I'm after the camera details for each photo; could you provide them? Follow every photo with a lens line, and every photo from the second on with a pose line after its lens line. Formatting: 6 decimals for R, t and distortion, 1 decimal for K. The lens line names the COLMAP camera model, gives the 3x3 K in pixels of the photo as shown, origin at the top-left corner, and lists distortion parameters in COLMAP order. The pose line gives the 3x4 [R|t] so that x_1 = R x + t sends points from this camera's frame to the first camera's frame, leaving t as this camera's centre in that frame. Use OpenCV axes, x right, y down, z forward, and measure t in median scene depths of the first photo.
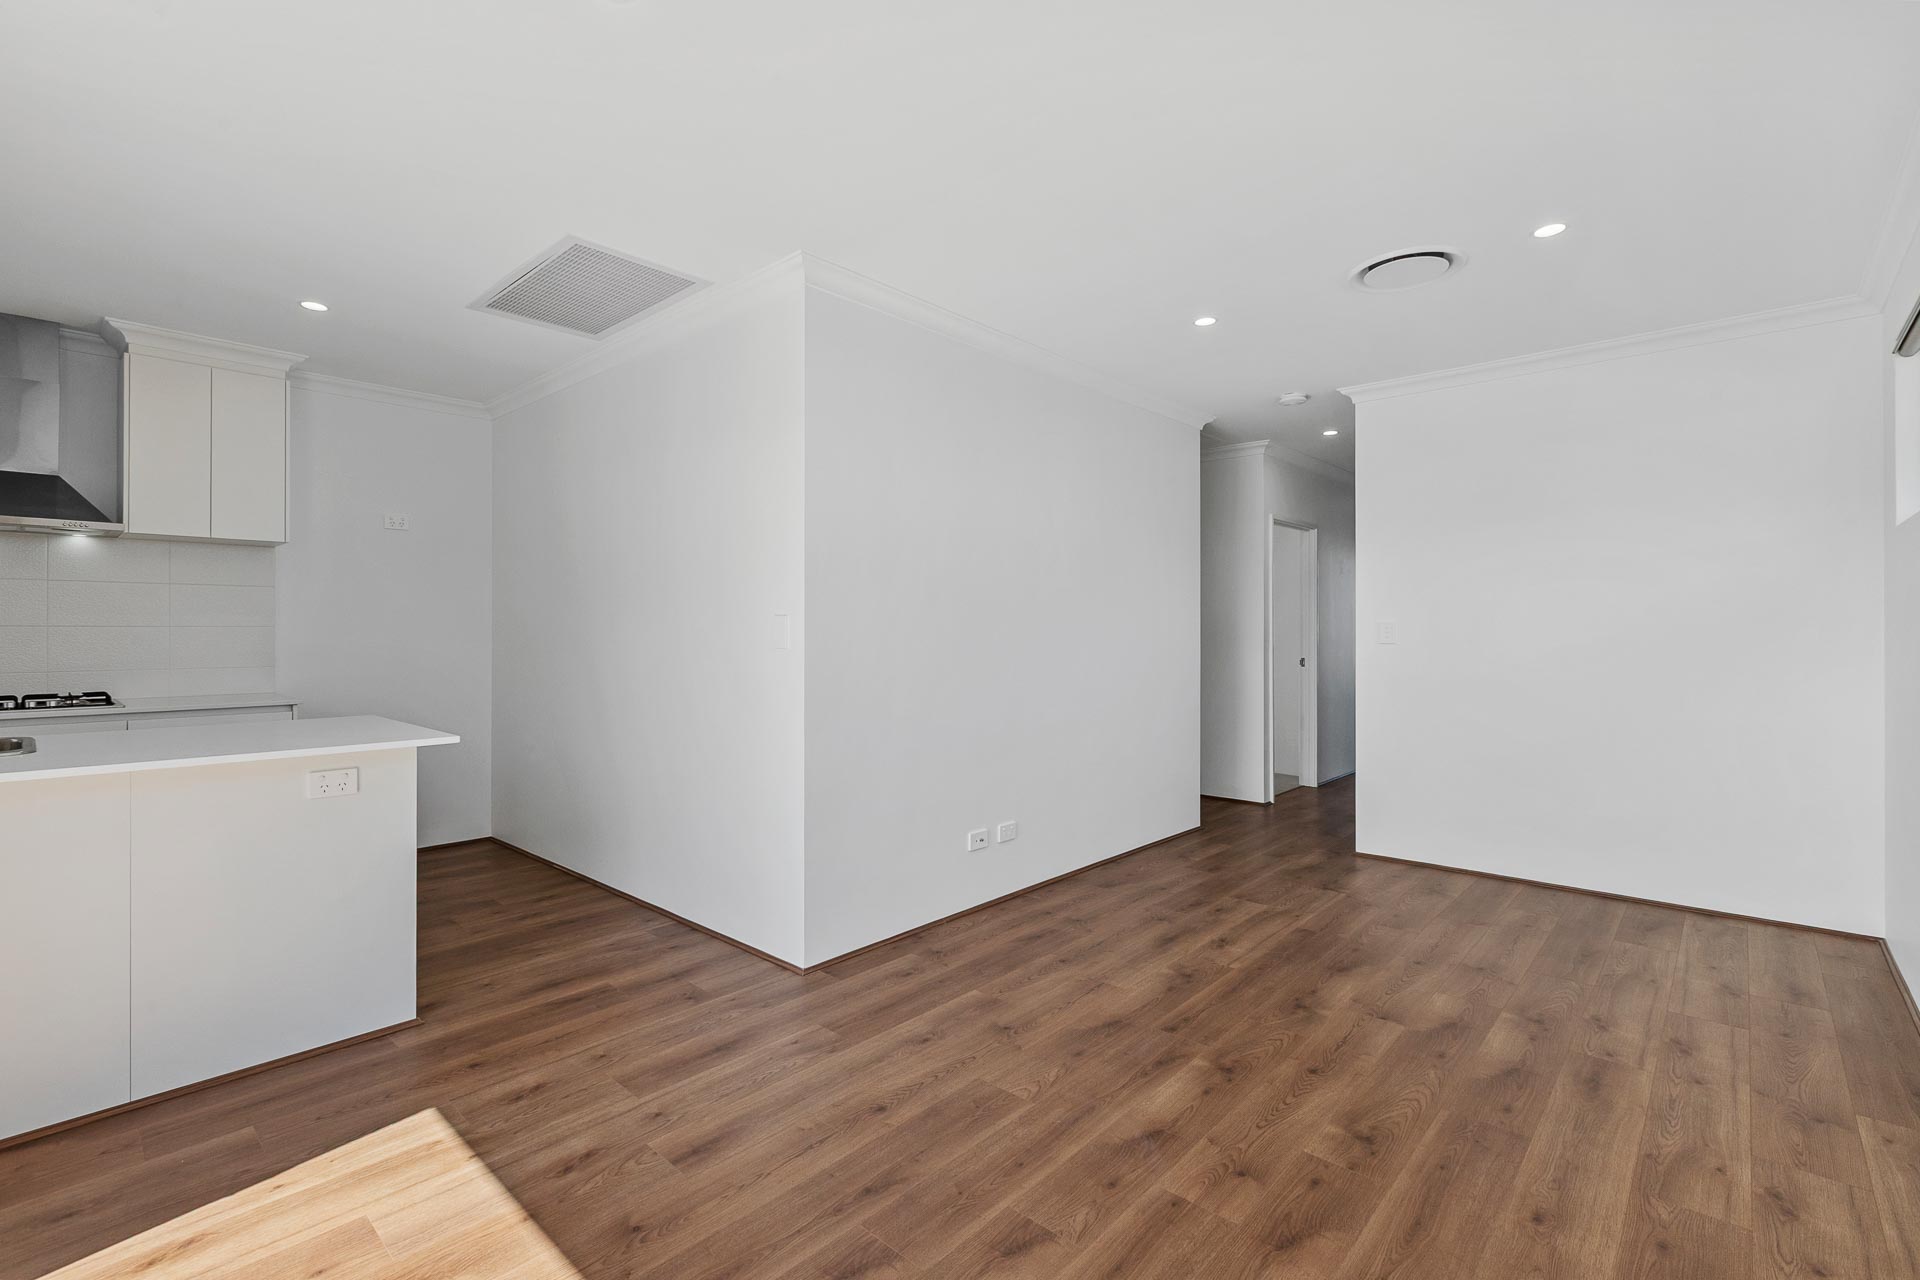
lens RADIAL K [[864.3, 0, 960.0], [0, 864.3, 640.0], [0, 0, 1]] dist [-0.000235, -0.000534]
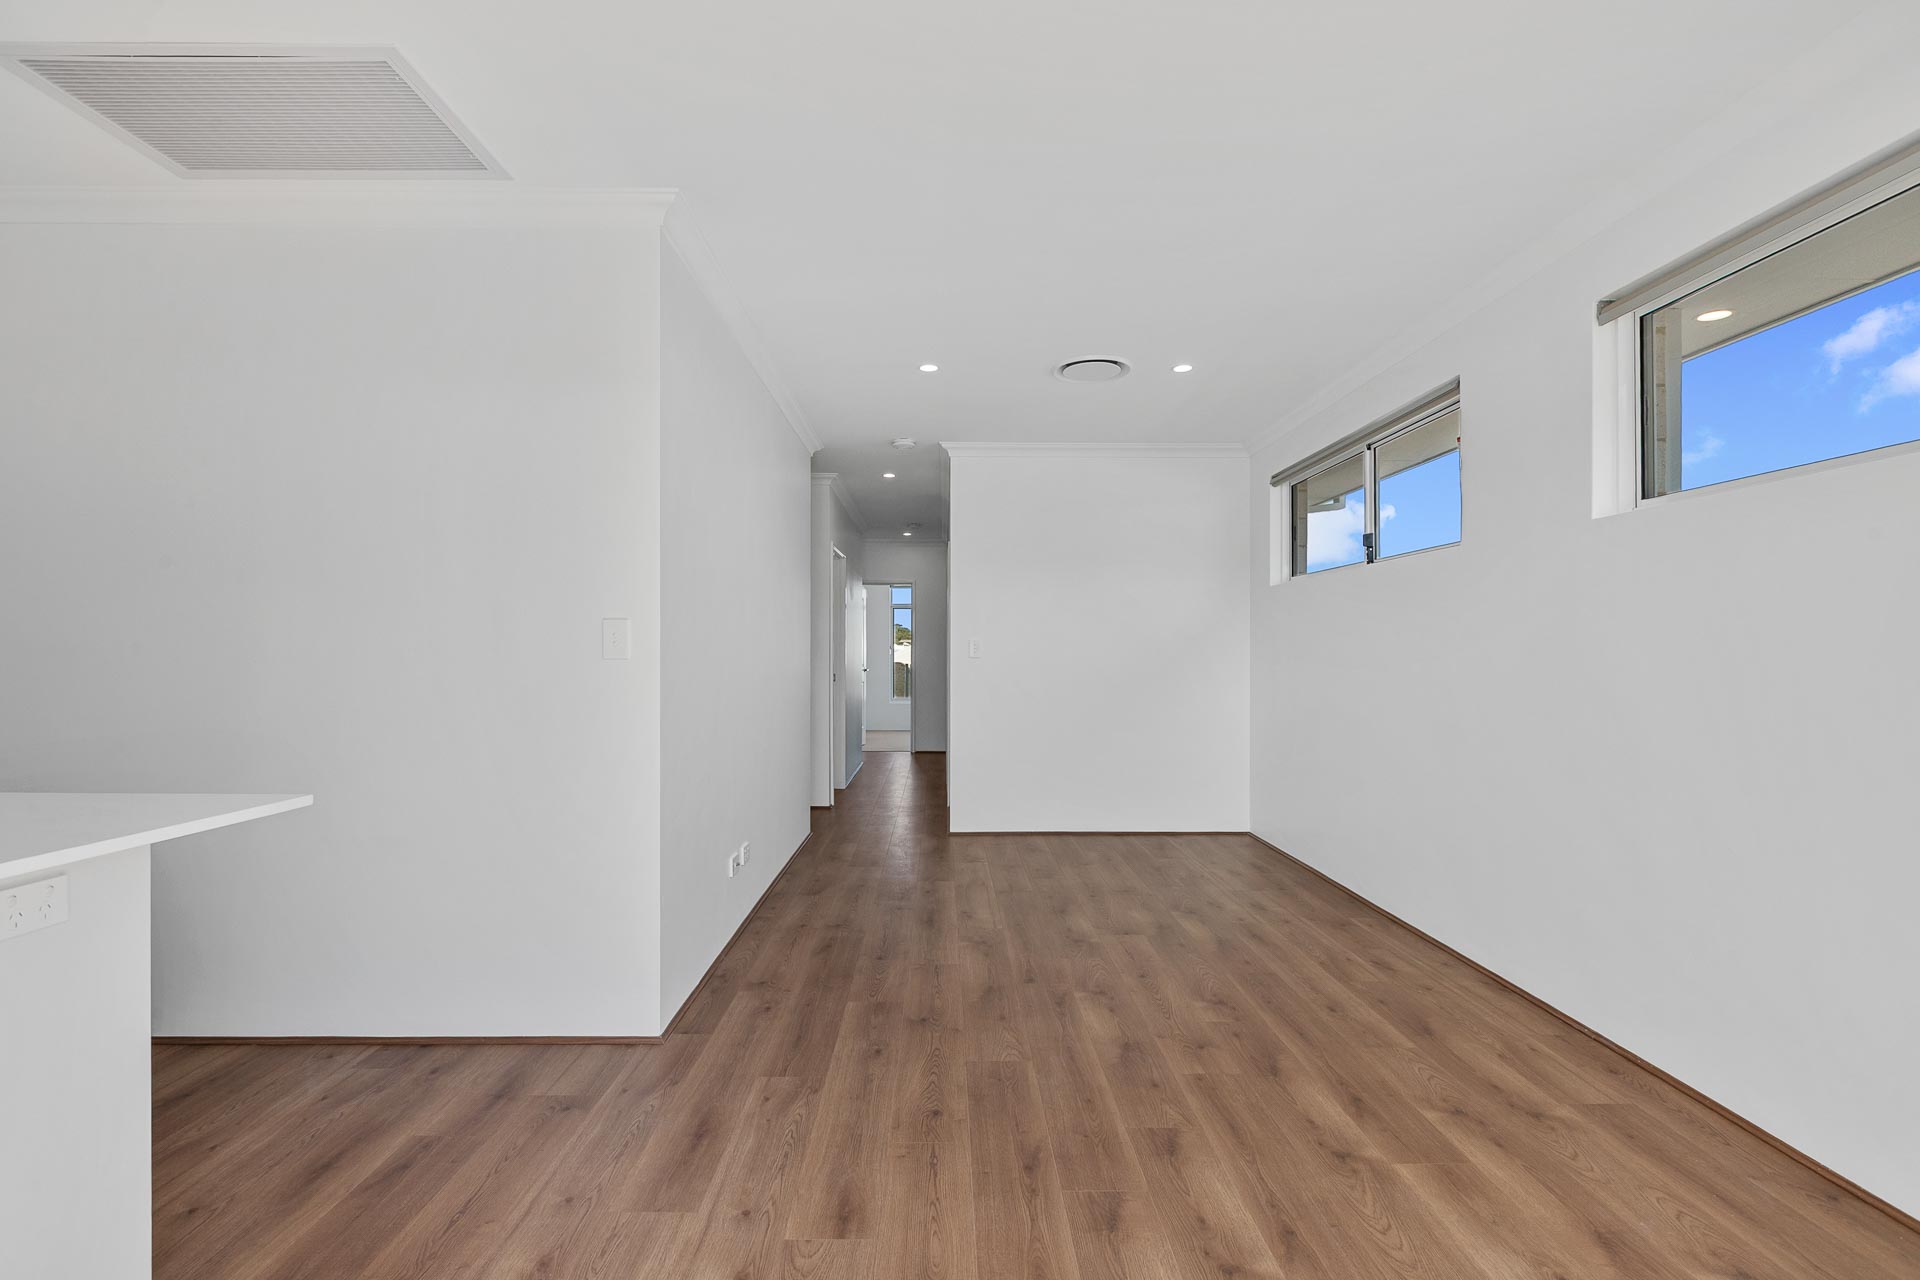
lens RADIAL K [[869.3, 0, 959.9], [0, 869.3, 654.0], [0, 0, 1]] dist [-0.000207, -0.000523]
pose [[0.728171, 0.002201, 0.685392, -0.609163], [0.004963, 0.999952, -0.008483, 0.017033], [-0.685377, 0.009579, 0.728125, 0.196039]]
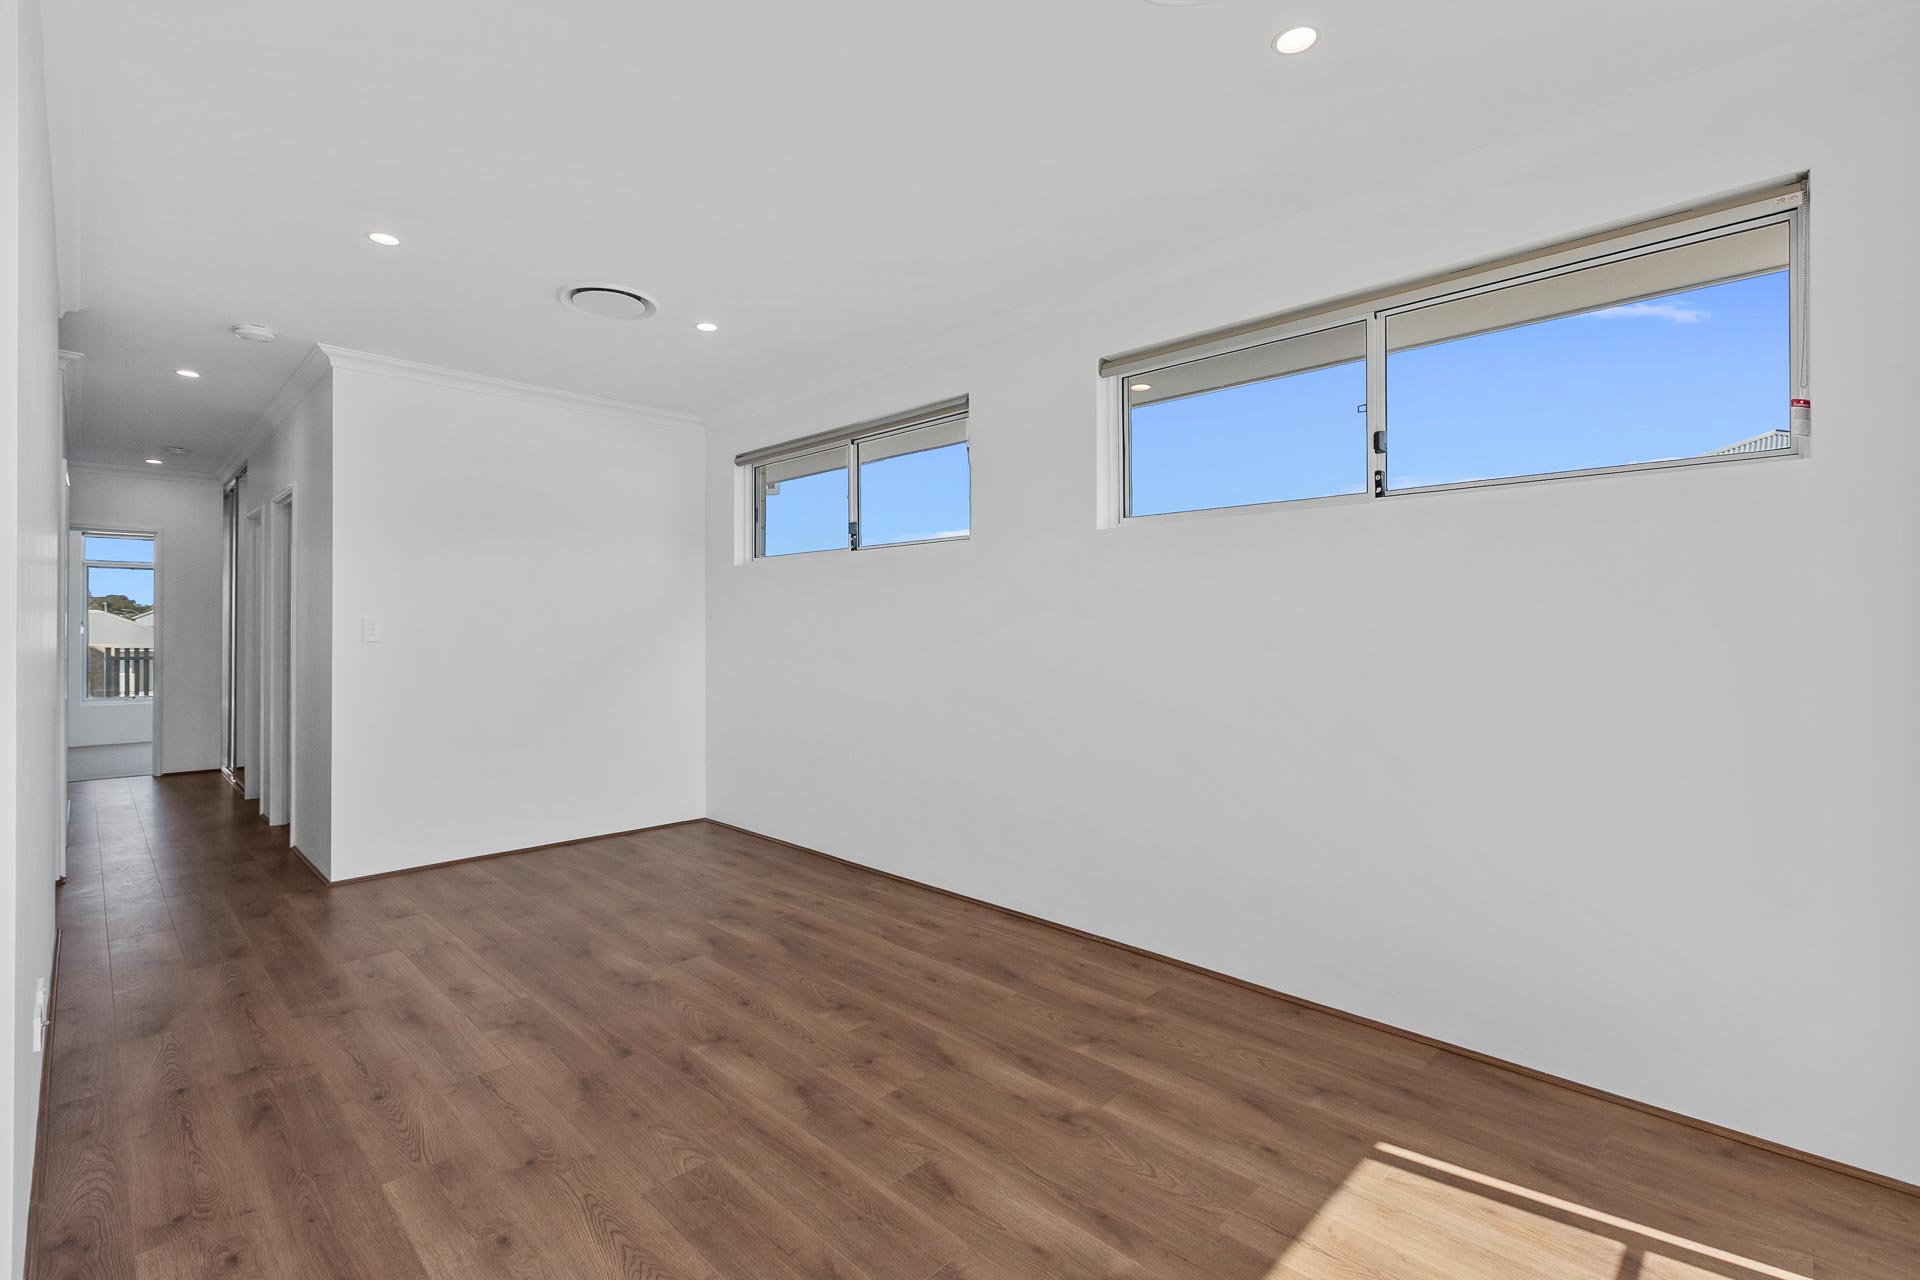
lens RADIAL K [[848.8, 0, 951.3], [0, 848.8, 628.0], [0, 0, 1]] dist [-0.002724, -0.000347]
pose [[0.040435, 0.003304, 0.999177, -0.629629], [0.011338, 0.999929, -0.003765, 0.000930], [-0.999118, 0.011481, 0.040395, 0.584951]]
